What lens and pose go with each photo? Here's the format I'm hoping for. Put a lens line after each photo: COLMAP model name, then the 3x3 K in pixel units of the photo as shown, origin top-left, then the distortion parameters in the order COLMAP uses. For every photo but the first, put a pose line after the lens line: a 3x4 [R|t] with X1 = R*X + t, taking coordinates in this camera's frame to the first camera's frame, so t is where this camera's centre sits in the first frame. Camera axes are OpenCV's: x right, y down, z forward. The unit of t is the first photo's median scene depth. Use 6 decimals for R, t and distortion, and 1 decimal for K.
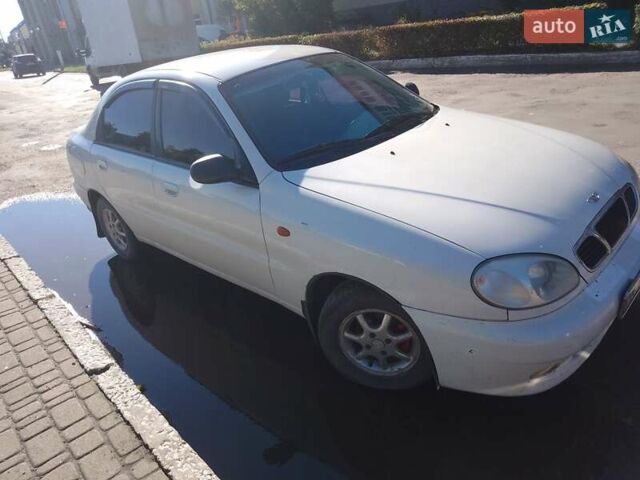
lens RADIAL K [[469.8, 0, 320.0], [0, 469.8, 240.0], [0, 0, 1]] dist [0.011908, 0.000350]
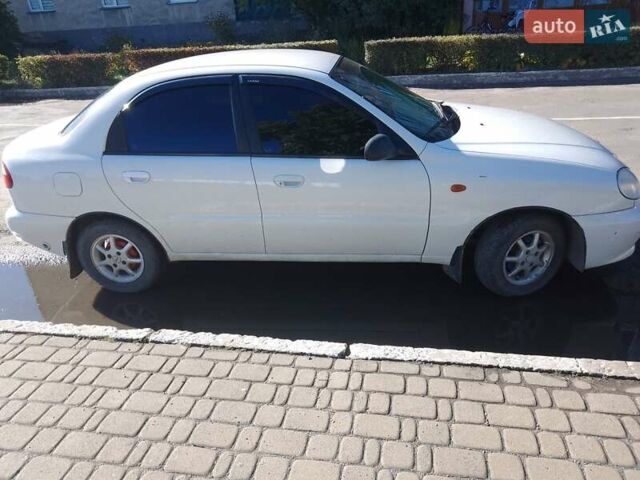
lens RADIAL K [[469.8, 0, 320.0], [0, 469.8, 240.0], [0, 0, 1]] dist [0.011908, 0.000350]
pose [[0.805231, -0.180474, 0.564829, -1.072764], [0.214060, 0.976796, 0.006938, 0.028563], [-0.552975, 0.115320, 0.825179, 0.195004]]
